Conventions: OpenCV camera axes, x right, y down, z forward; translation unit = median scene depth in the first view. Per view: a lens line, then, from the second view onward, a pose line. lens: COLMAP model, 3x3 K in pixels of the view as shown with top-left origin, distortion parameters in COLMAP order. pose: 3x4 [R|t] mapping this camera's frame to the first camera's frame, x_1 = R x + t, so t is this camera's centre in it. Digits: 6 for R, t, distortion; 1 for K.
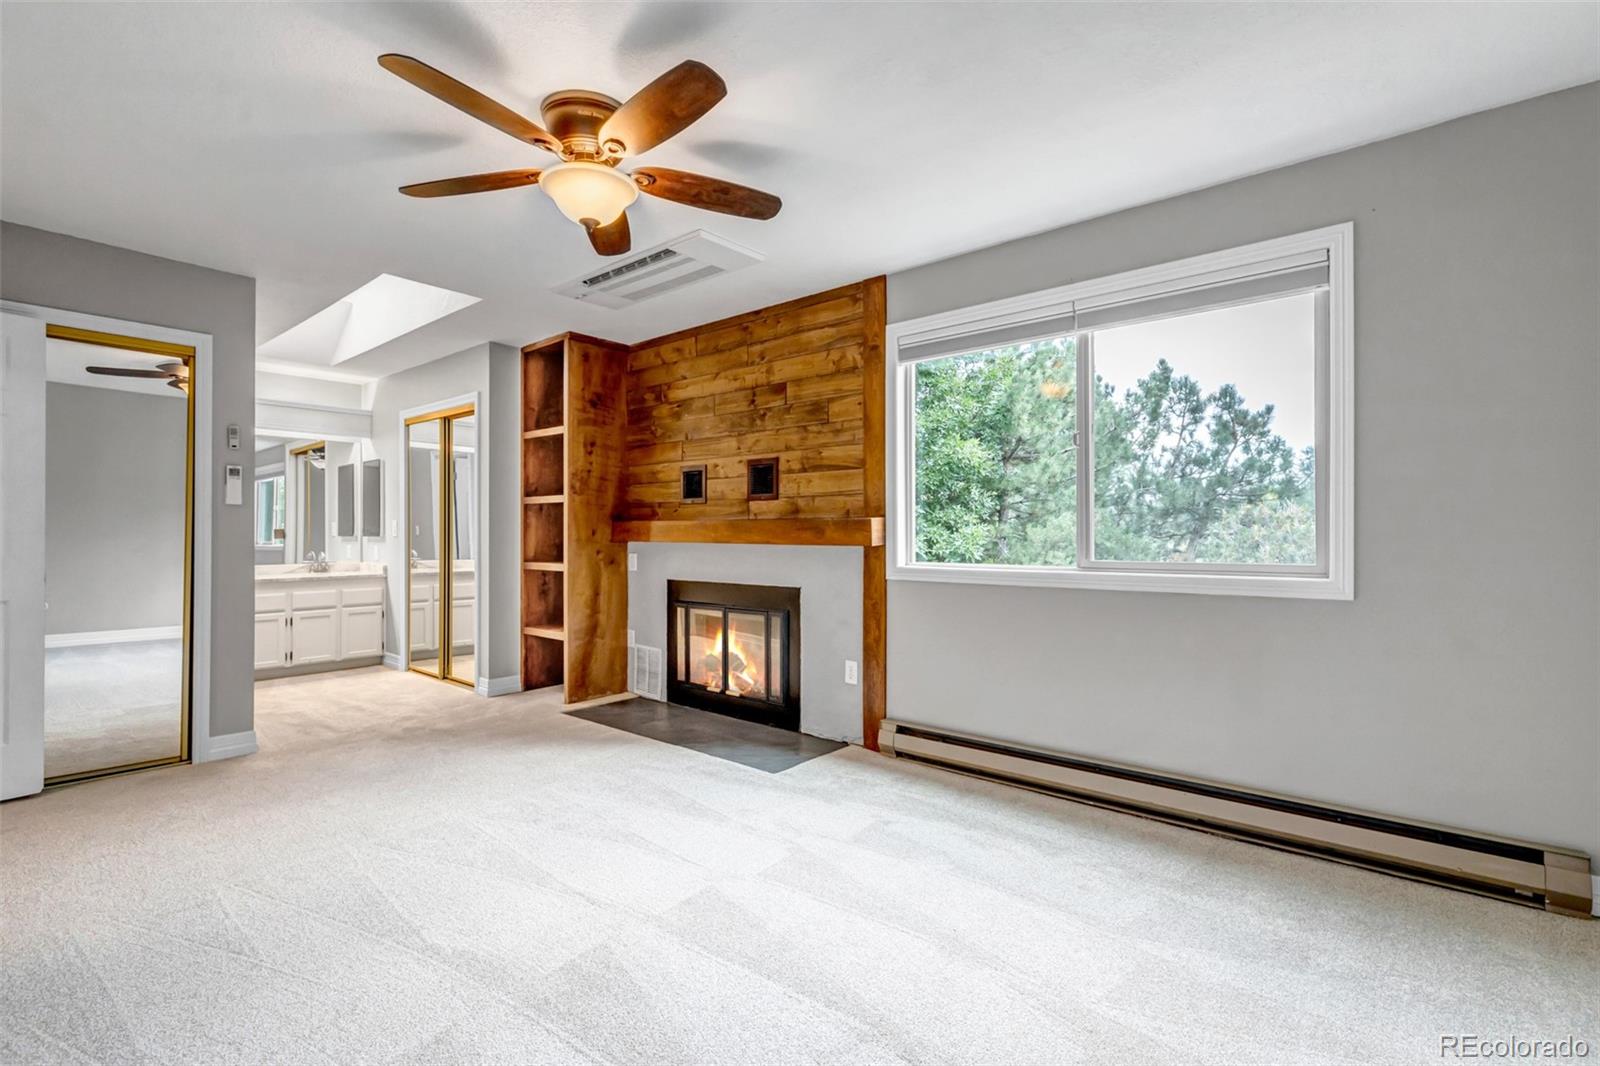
lens RADIAL K [[728.5, 0, 800.0], [0, 728.5, 533.0], [0, 0, 1]] dist [0.002537, -0.000553]
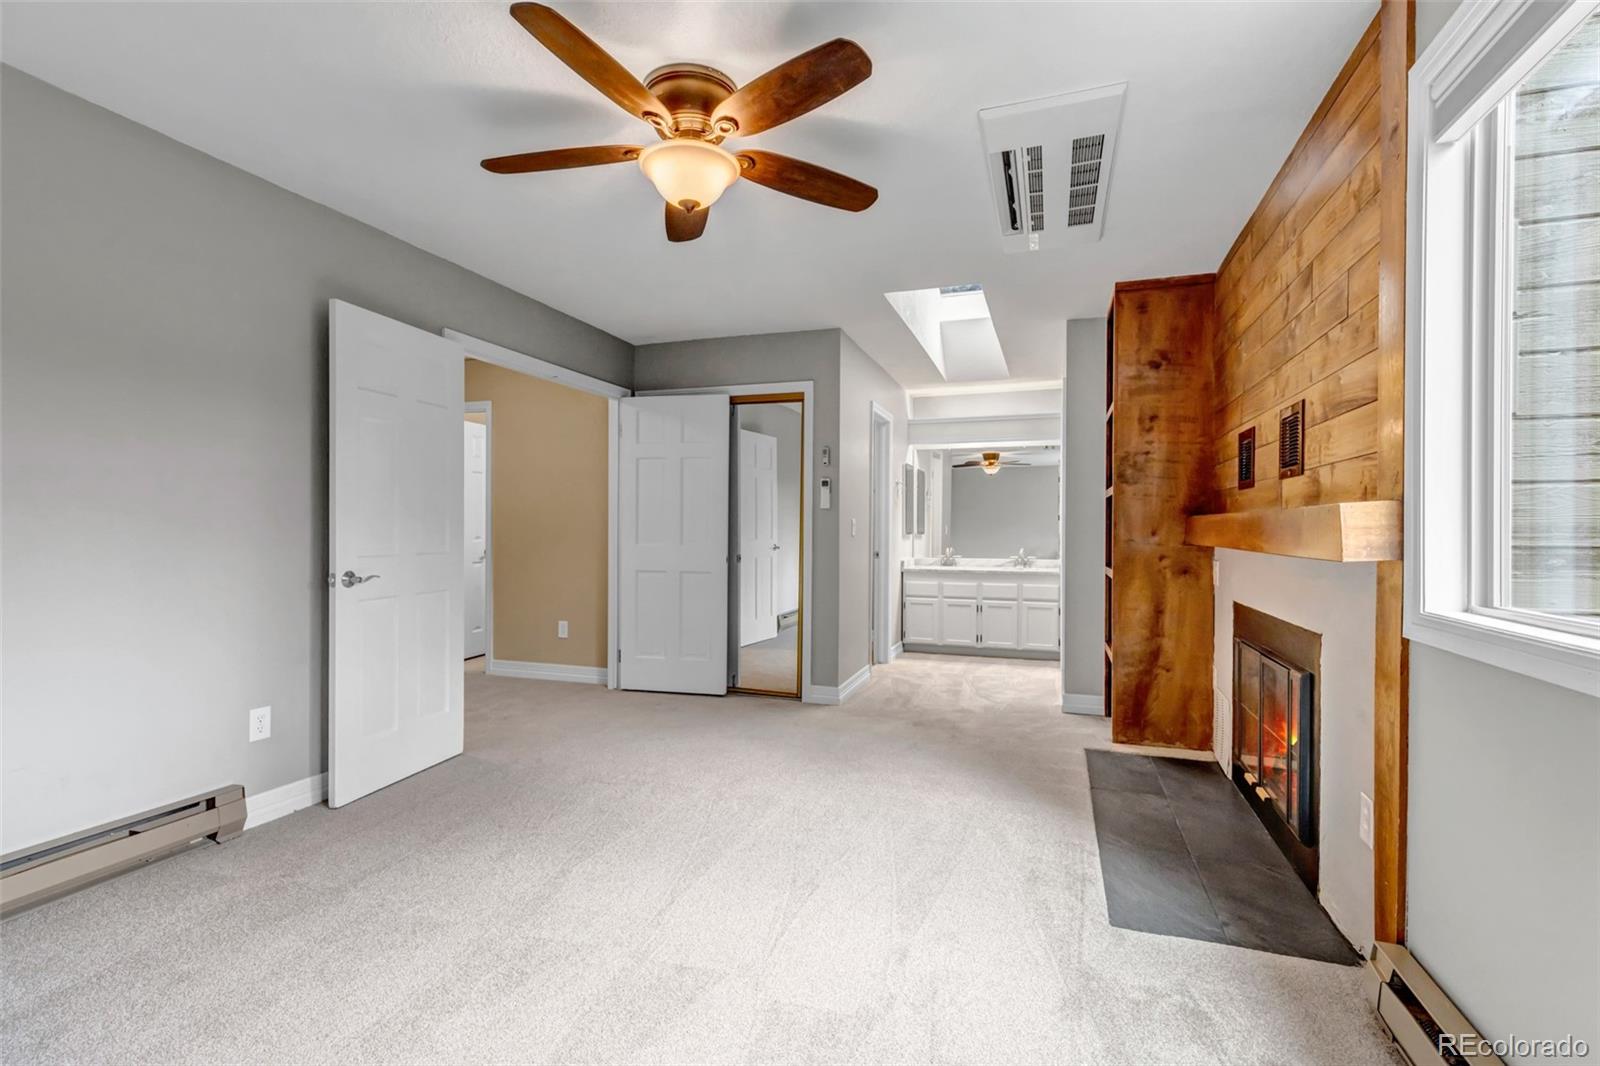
lens RADIAL K [[728.5, 0, 800.0], [0, 728.5, 533.0], [0, 0, 1]] dist [0.002537, -0.000553]
pose [[0.363174, 0.005324, -0.931706, 0.349630], [-0.004697, 0.999981, 0.003884, -0.000571], [0.931709, 0.002966, 0.363193, 0.424398]]
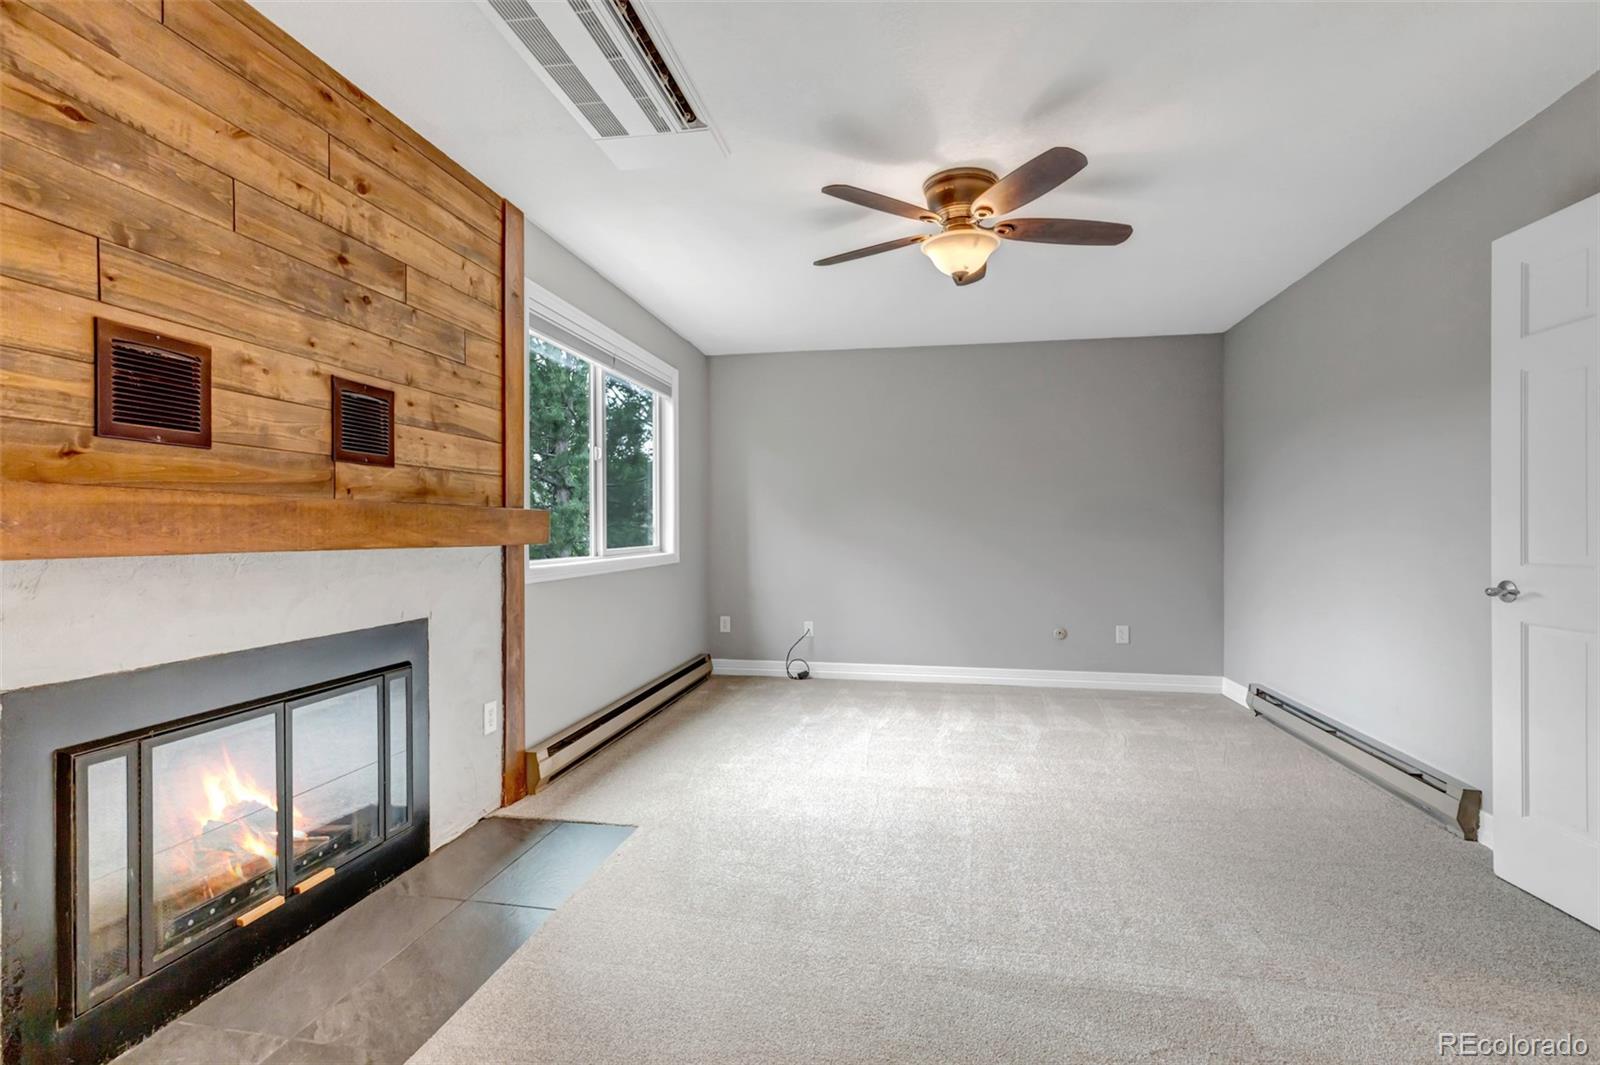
lens RADIAL K [[728.5, 0, 800.0], [0, 728.5, 532.5], [0, 0, 1]] dist [0.002537, -0.000553]
pose [[-0.497574, -0.005663, 0.867403, -0.656796], [-0.002128, 0.999984, 0.005307, -0.000116], [-0.867419, 0.000795, -0.497578, 0.993335]]
